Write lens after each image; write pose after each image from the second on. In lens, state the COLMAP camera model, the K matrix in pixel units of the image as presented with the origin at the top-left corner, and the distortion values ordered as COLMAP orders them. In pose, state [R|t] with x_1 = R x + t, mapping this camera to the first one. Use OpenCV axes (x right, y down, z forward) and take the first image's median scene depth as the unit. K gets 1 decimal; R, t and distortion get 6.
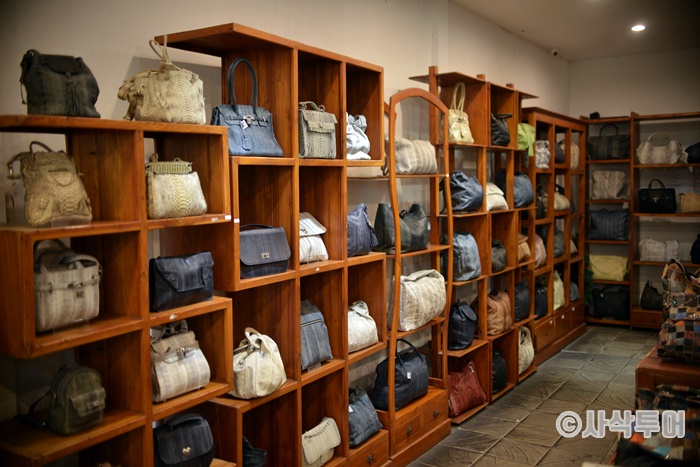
lens RADIAL K [[689.5, 0, 350.0], [0, 689.5, 233.5], [0, 0, 1]] dist [0.008812, -0.011029]
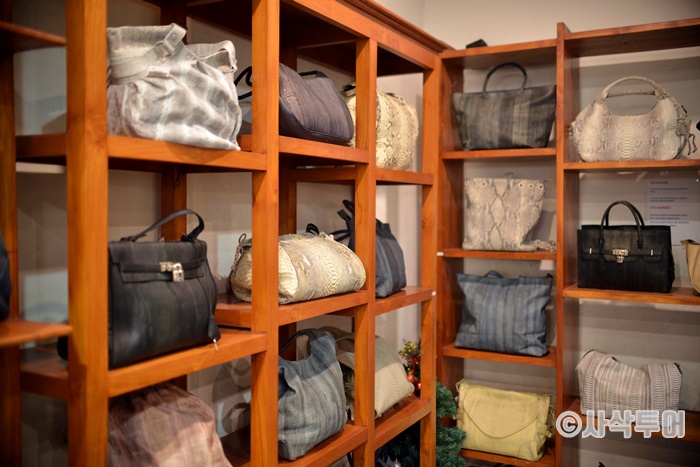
lens RADIAL K [[689.5, 0, 350.0], [0, 689.5, 233.5], [0, 0, 1]] dist [0.008812, -0.011029]
pose [[0.996747, 0.014402, 0.079295, 0.264105], [-0.012033, 0.999469, -0.030281, -0.047507], [-0.079689, 0.029229, 0.996391, 0.633312]]
